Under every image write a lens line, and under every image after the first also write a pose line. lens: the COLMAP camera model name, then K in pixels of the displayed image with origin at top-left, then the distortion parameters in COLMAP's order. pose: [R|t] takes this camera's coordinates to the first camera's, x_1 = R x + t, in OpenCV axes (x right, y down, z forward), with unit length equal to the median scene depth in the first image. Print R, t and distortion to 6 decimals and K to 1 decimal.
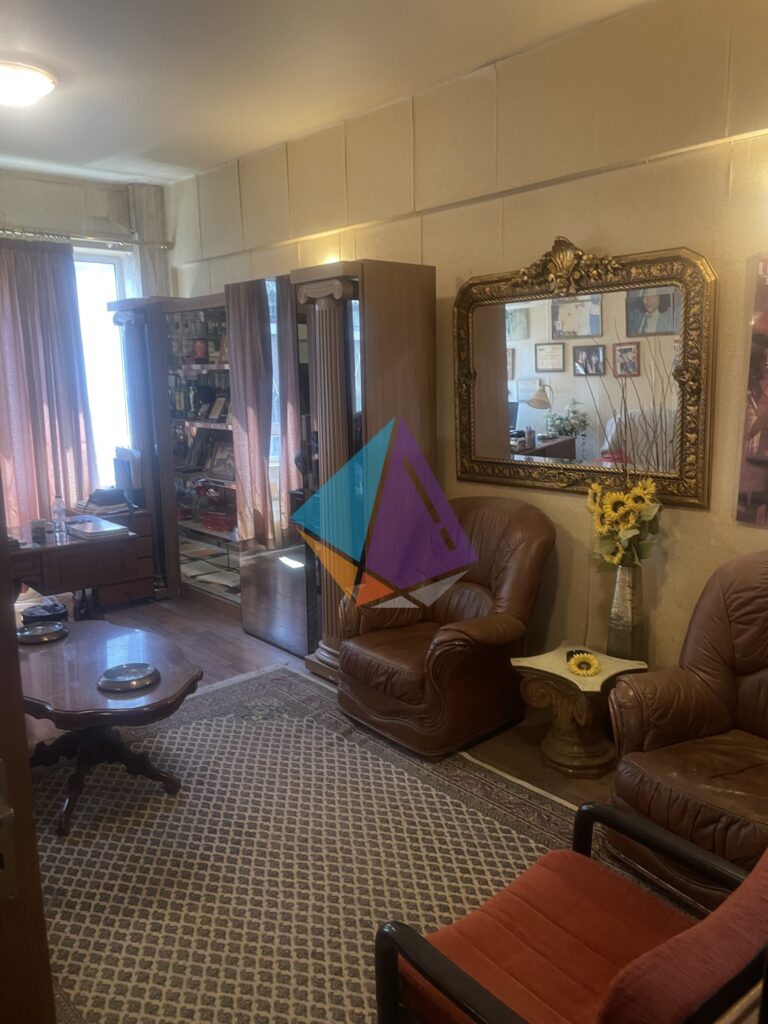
lens RADIAL K [[790.9, 0, 384.0], [0, 790.9, 510.1], [0, 0, 1]] dist [0.008036, -0.002473]
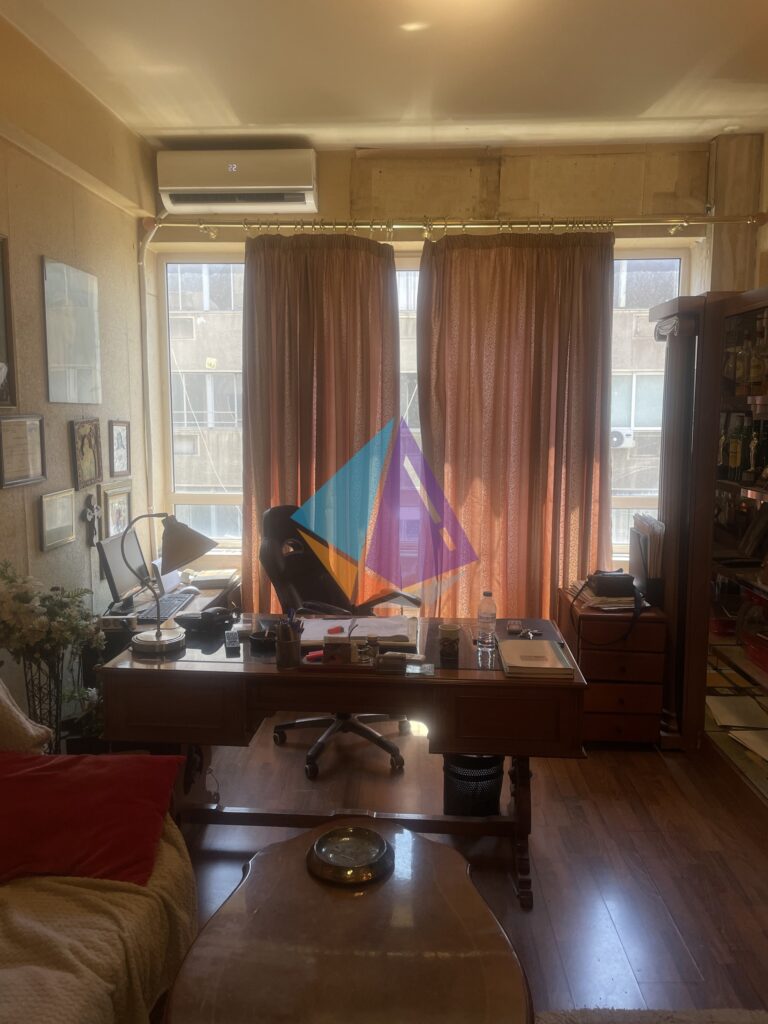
lens RADIAL K [[790.9, 0, 383.6], [0, 790.9, 511.5], [0, 0, 1]] dist [0.008036, -0.002473]
pose [[0.717048, 0.101811, -0.689548, -0.017197], [-0.133949, 0.990963, 0.007024, -0.057137], [0.684032, 0.087328, 0.724206, 0.345296]]
